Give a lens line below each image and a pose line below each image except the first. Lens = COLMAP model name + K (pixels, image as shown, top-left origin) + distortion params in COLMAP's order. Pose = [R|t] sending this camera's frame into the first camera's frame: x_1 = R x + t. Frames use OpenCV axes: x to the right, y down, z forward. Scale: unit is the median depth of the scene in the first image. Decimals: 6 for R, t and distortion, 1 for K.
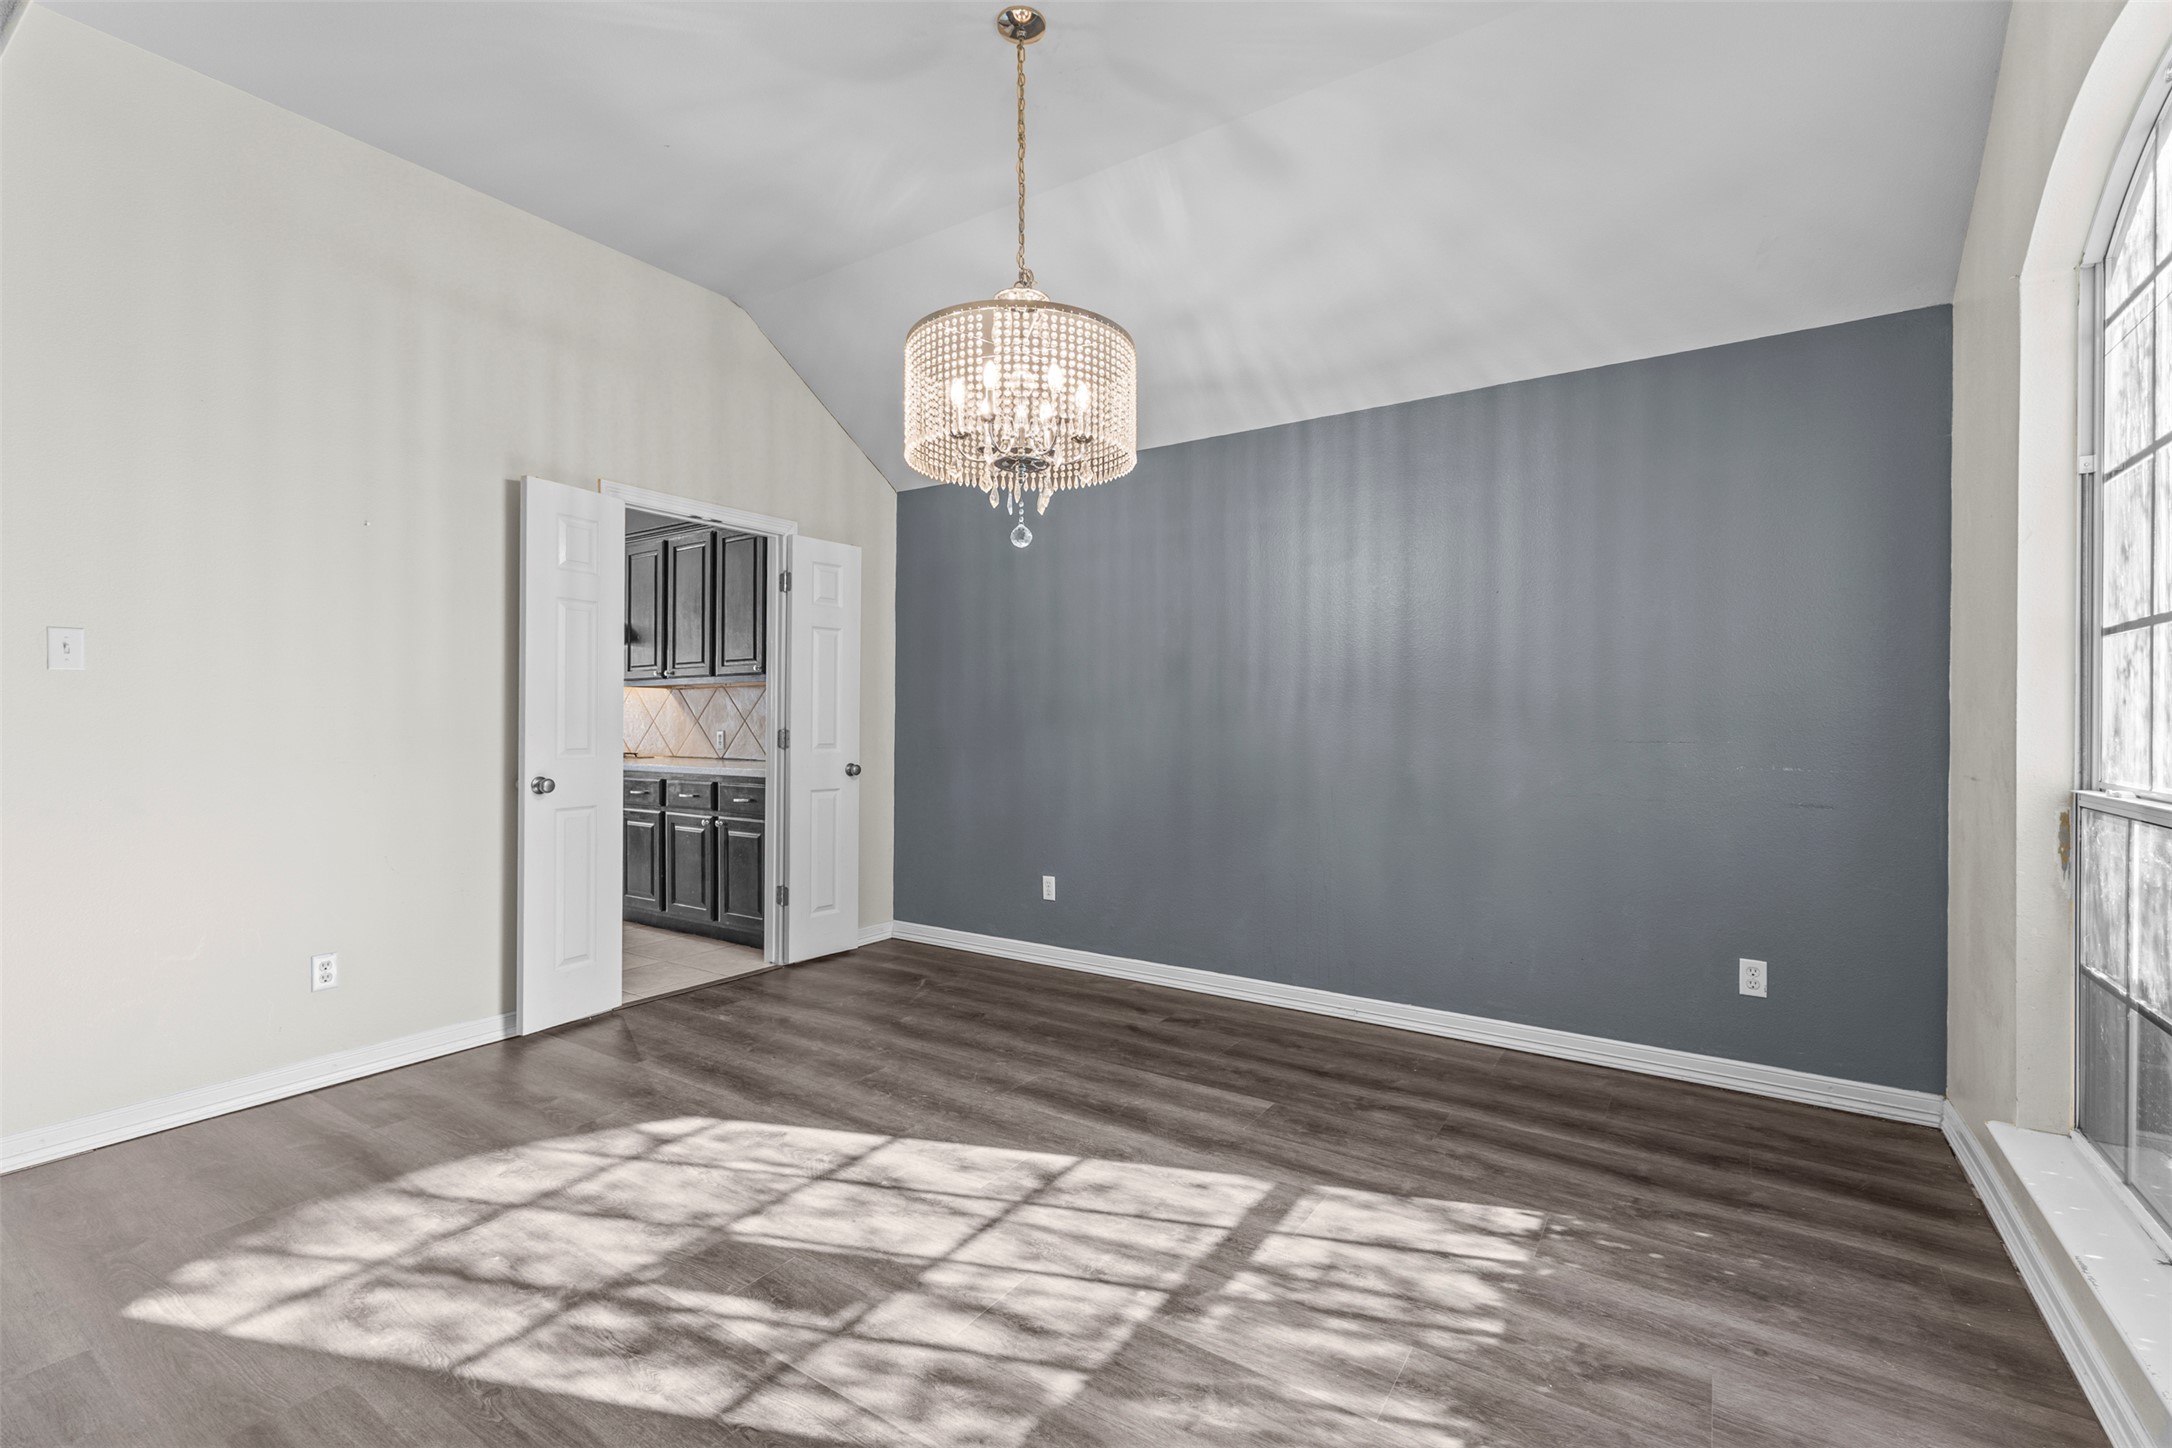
lens RADIAL K [[932.9, 0, 1074.7], [0, 932.9, 733.6], [0, 0, 1]] dist [0.009530, -0.001502]
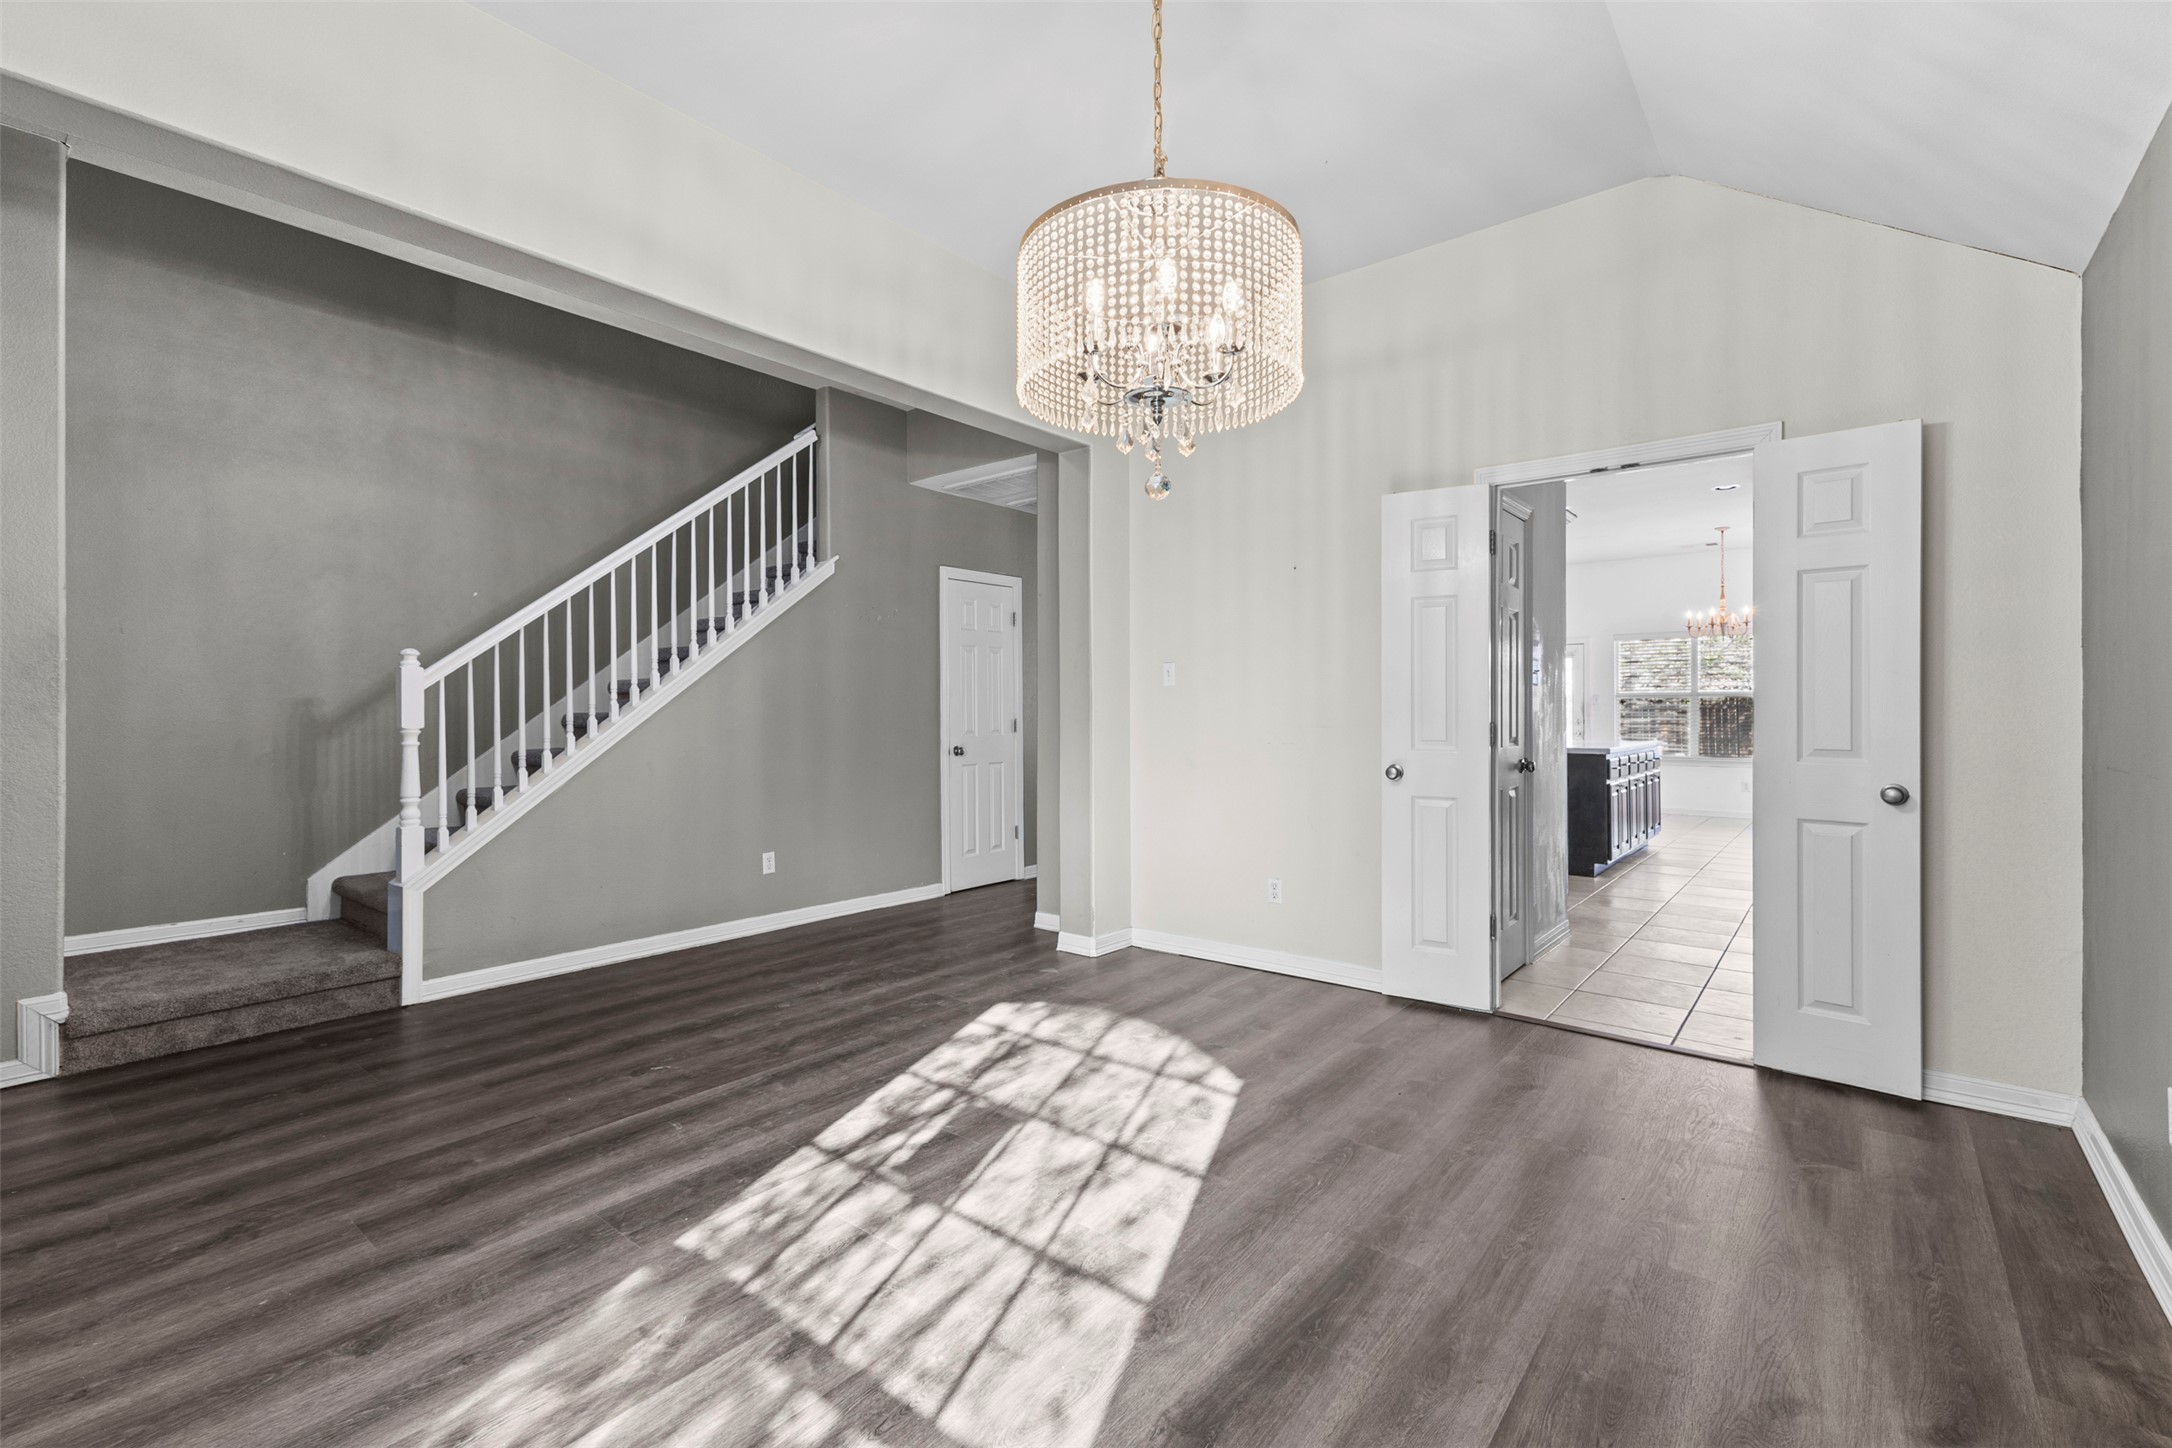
lens RADIAL K [[932.9, 0, 1083.3], [0, 932.9, 703.2], [0, 0, 1]] dist [0.009530, -0.001502]
pose [[-0.078272, -0.007855, -0.996901, 0.871536], [-0.009002, 0.999934, -0.007173, -0.022083], [0.996891, 0.008413, -0.078338, 1.148569]]
